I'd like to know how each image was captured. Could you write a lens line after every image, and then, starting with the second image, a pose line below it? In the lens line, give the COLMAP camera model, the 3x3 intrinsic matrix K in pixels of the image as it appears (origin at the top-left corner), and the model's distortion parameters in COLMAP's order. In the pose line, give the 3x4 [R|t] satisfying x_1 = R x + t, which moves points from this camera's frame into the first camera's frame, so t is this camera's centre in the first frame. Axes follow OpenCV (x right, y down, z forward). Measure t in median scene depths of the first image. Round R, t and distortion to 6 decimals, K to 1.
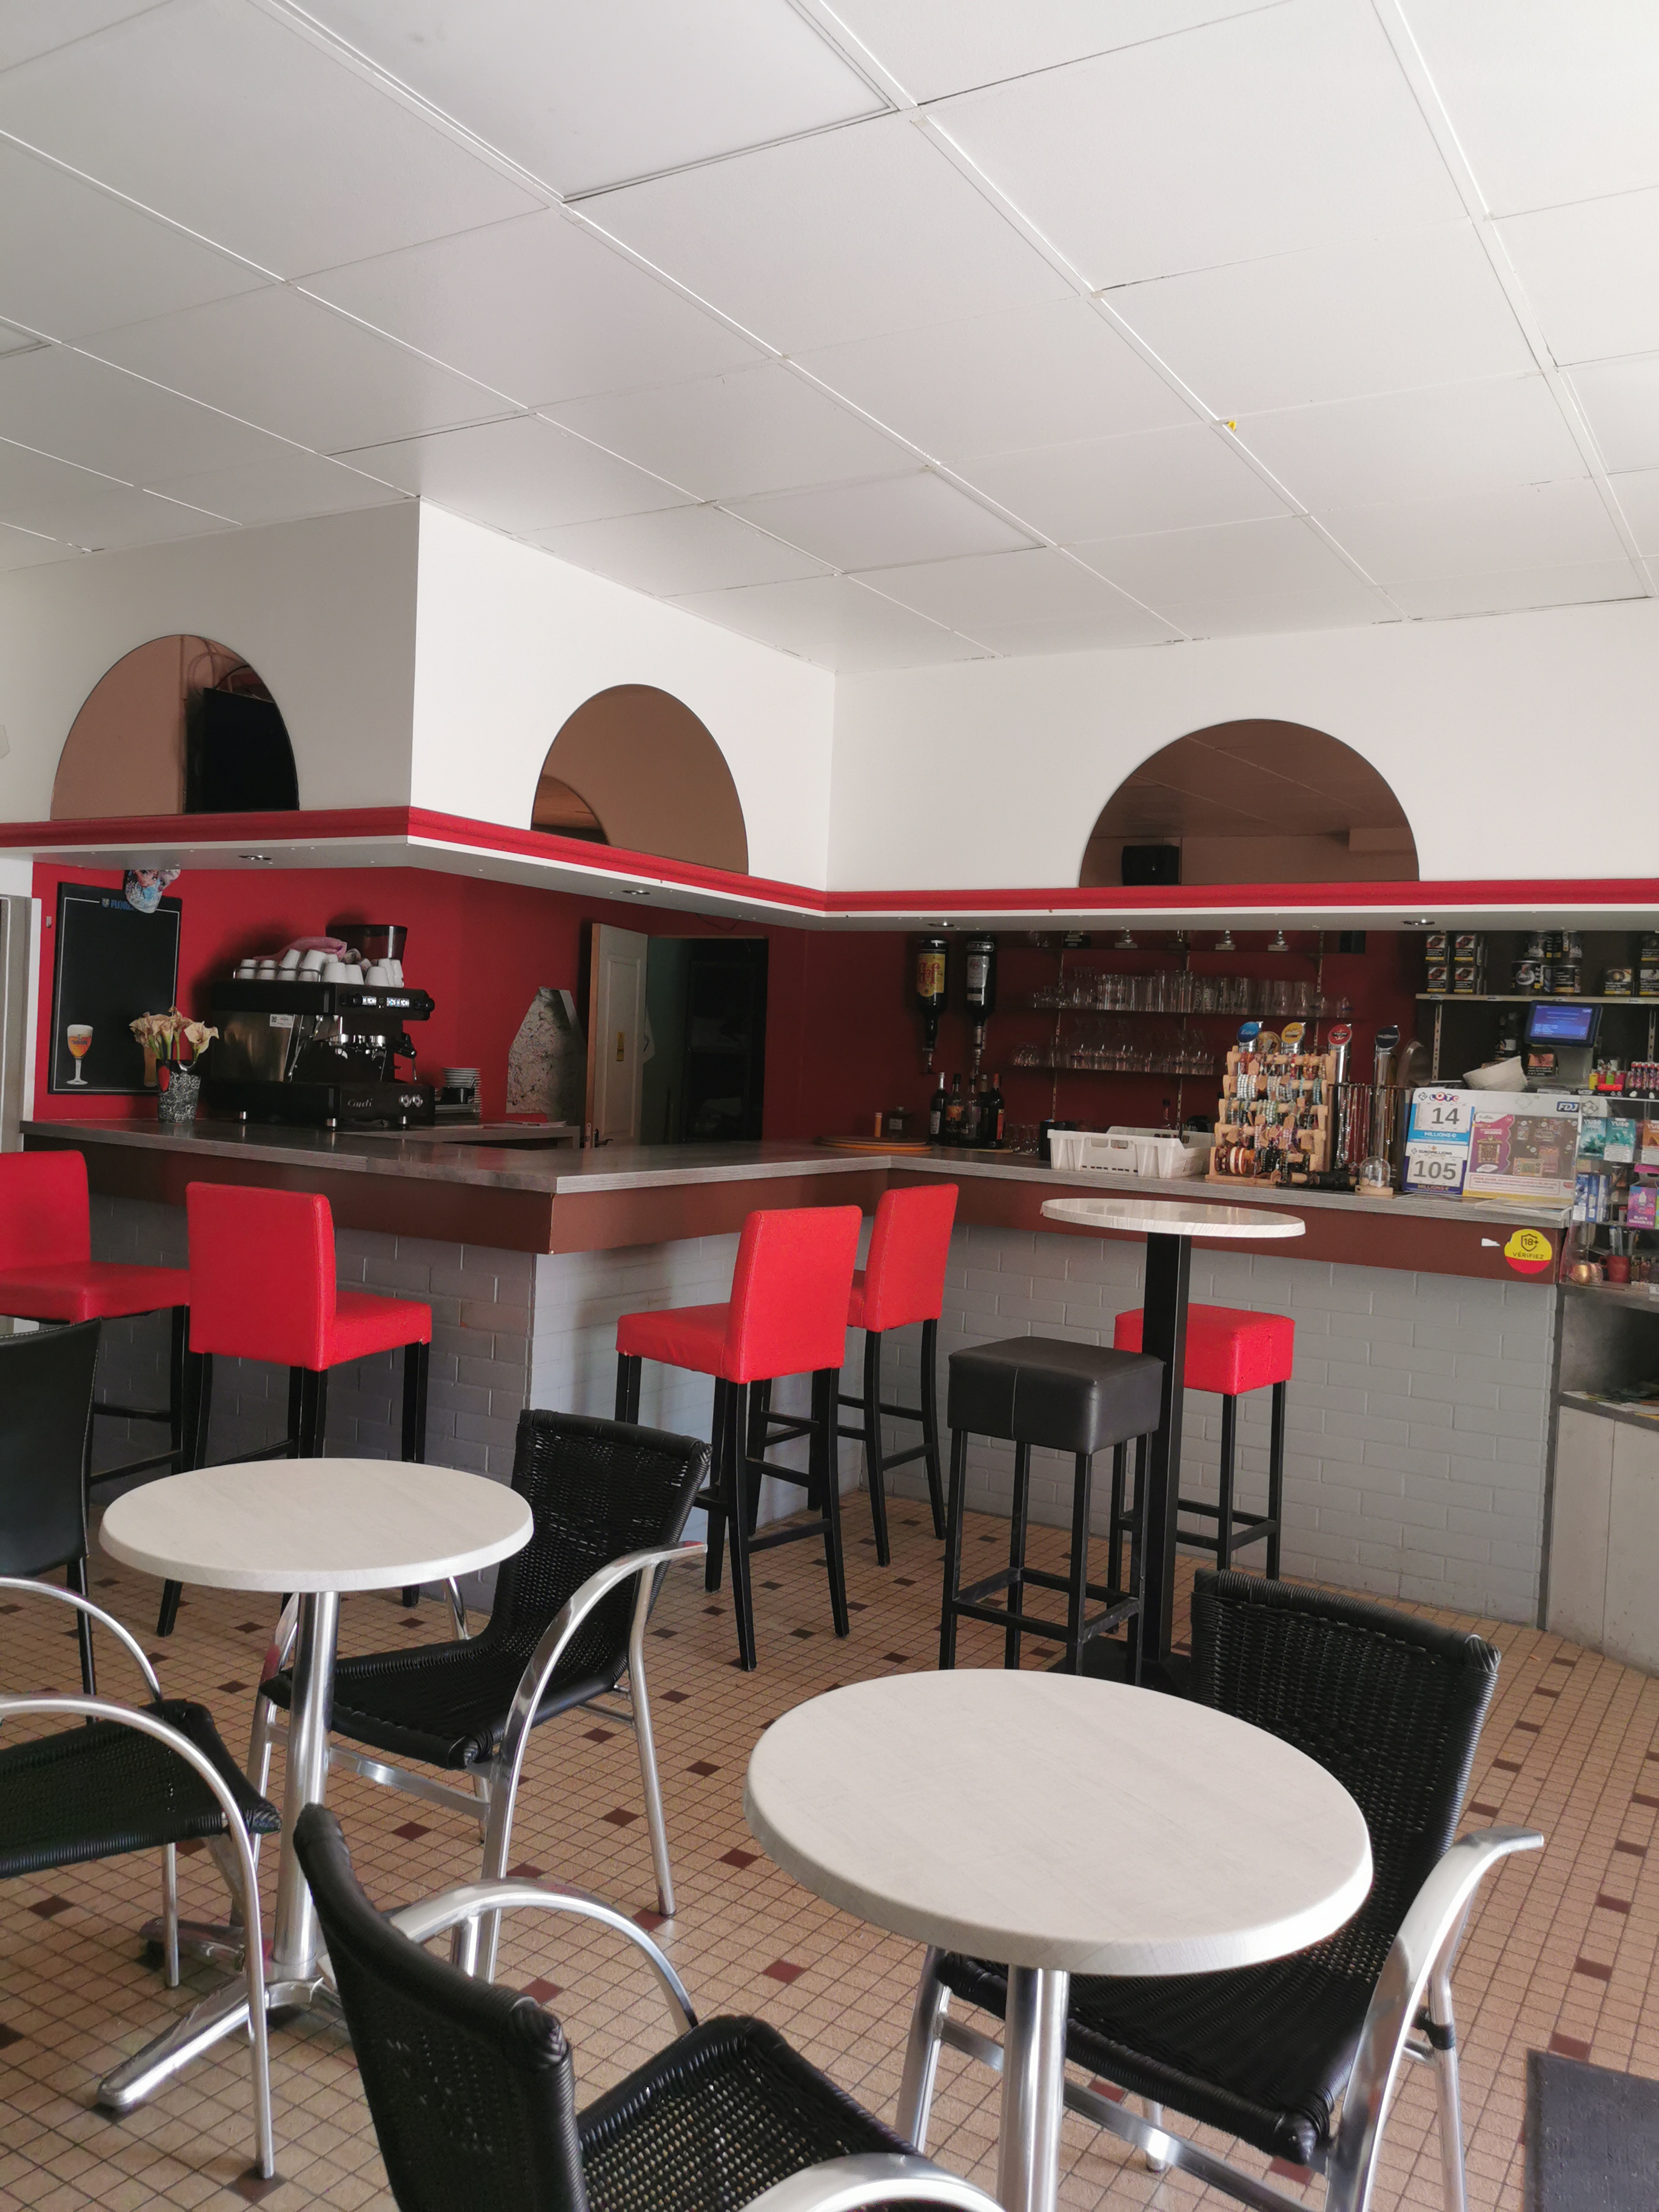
lens RADIAL K [[1697.9, 0, 821.7], [0, 1697.9, 1102.9], [0, 0, 1]] dist [0.050593, -0.036636]
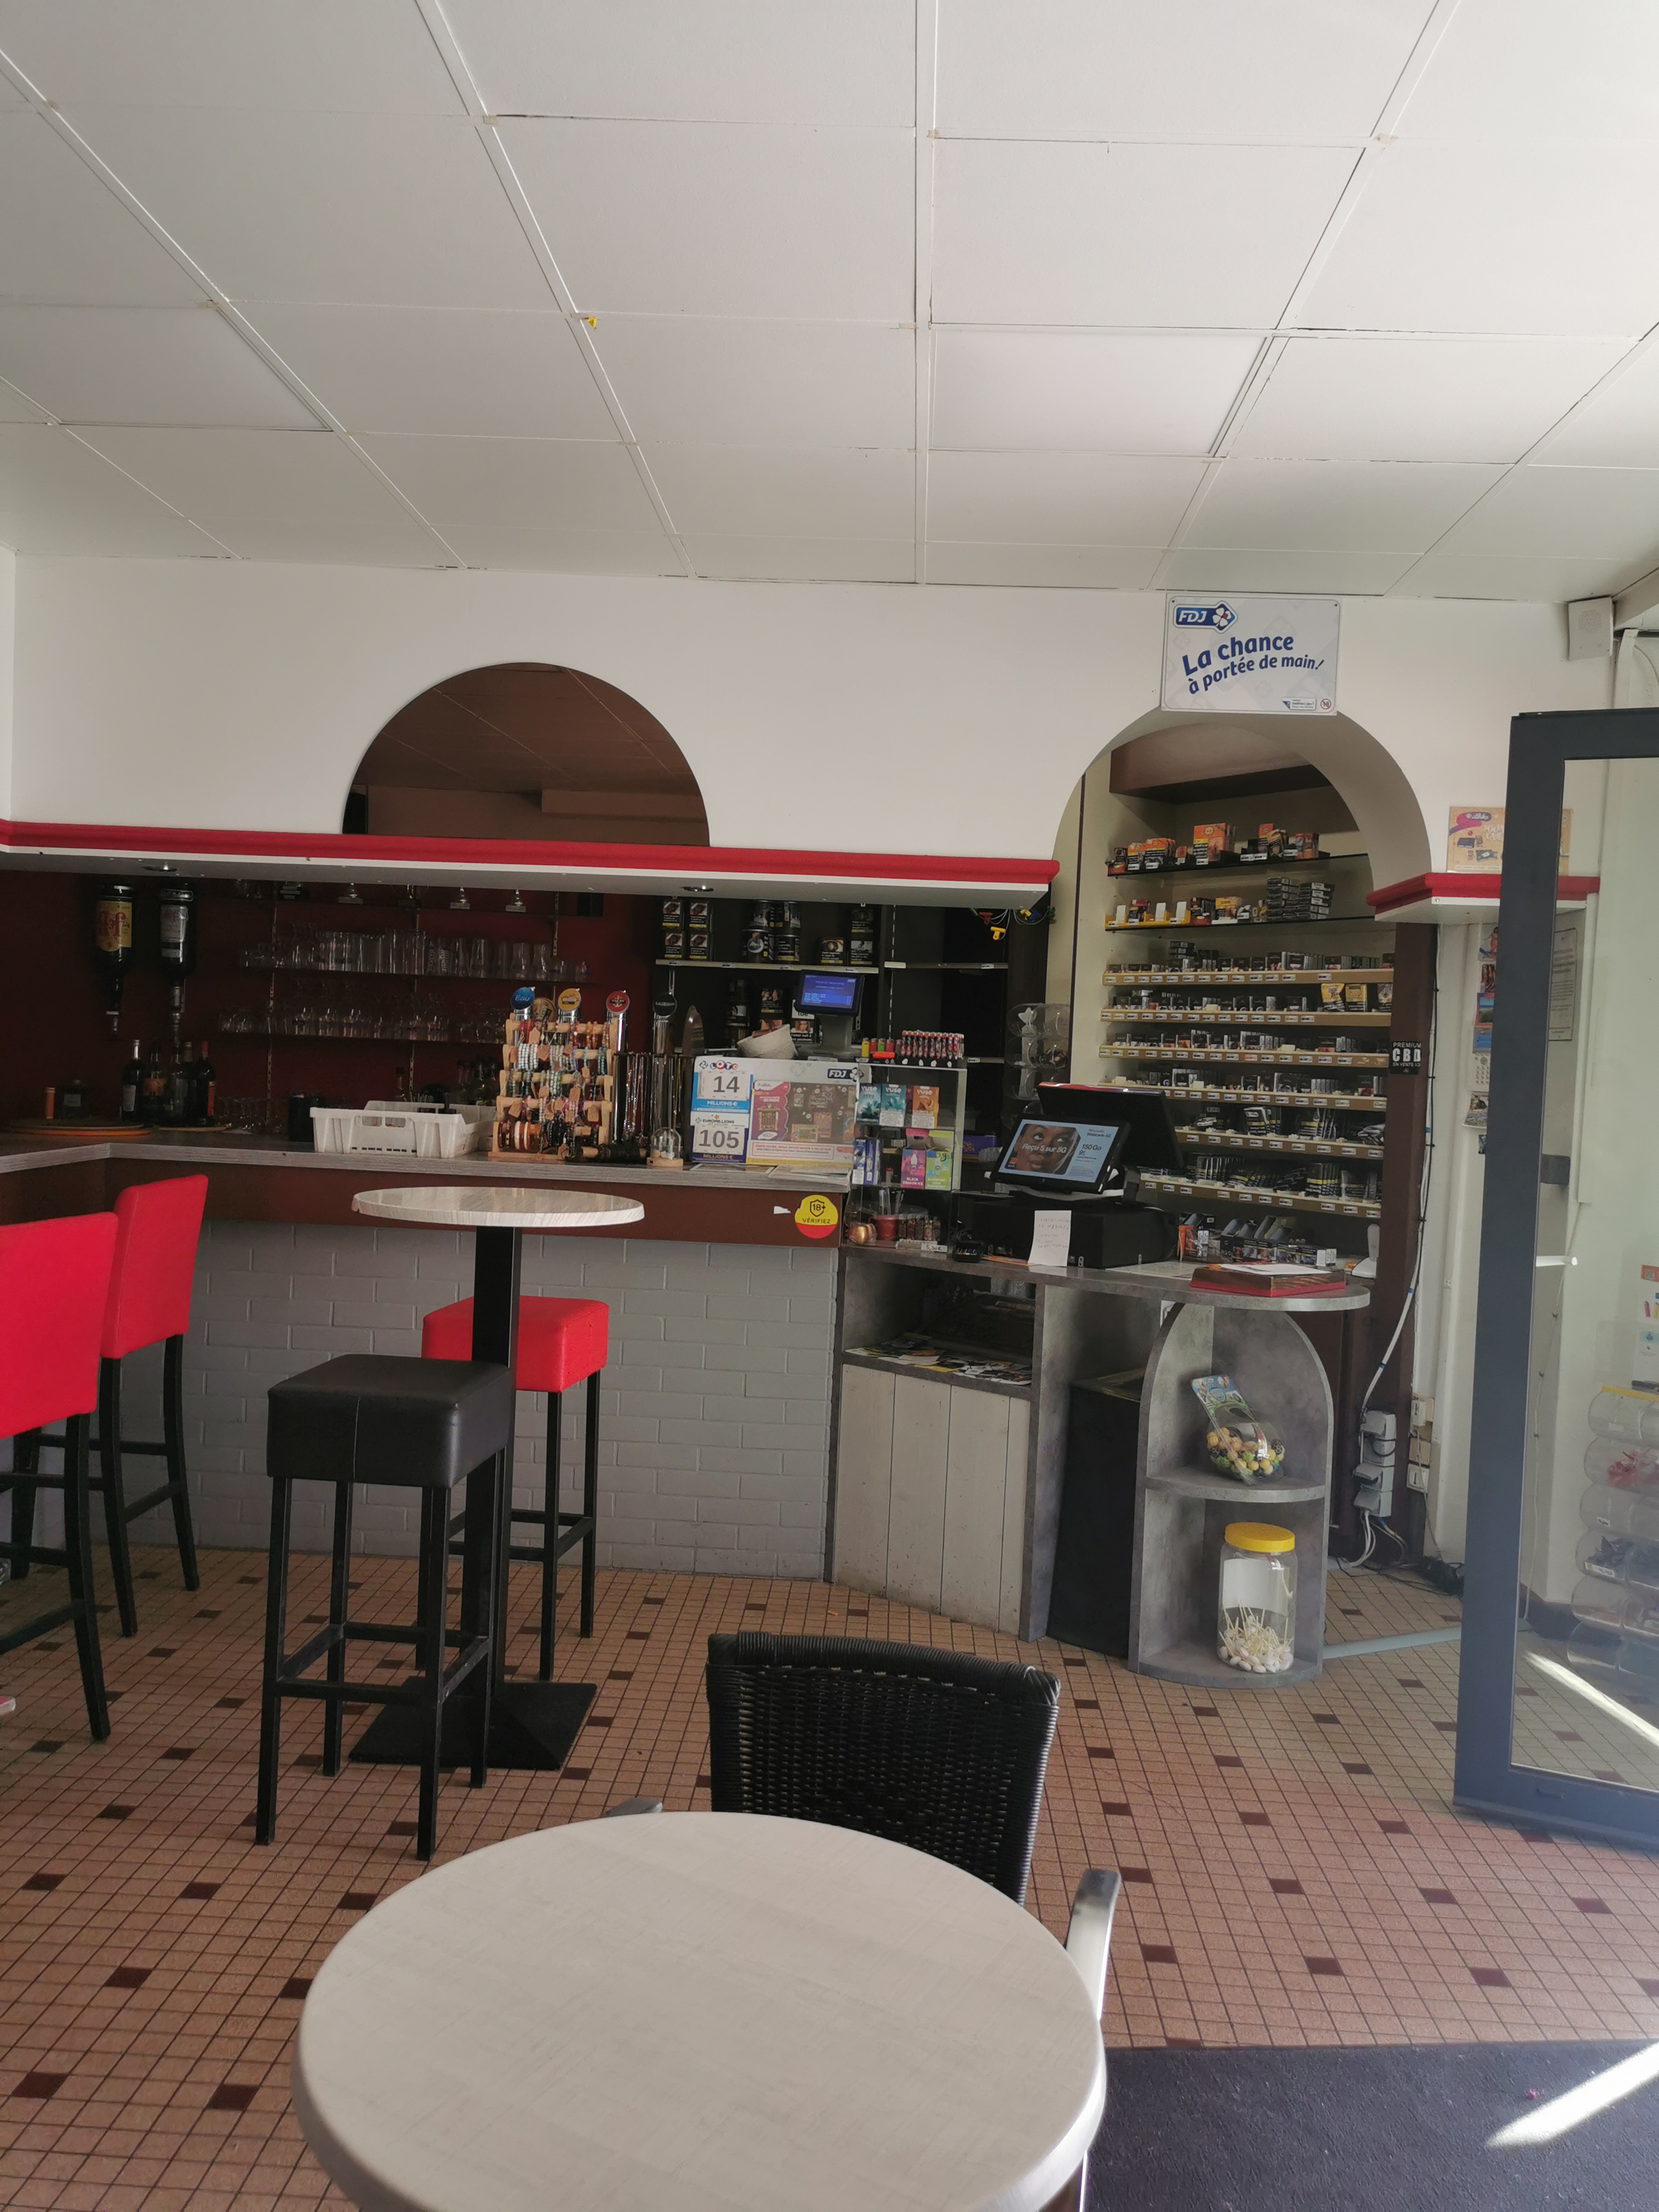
lens RADIAL K [[1697.9, 0, 821.7], [0, 1697.9, 1102.9], [0, 0, 1]] dist [0.050593, -0.036636]
pose [[0.876283, -0.025014, 0.481147, -0.062748], [0.013012, 0.999516, 0.028265, -0.008695], [-0.481621, -0.018508, 0.876184, 0.101656]]
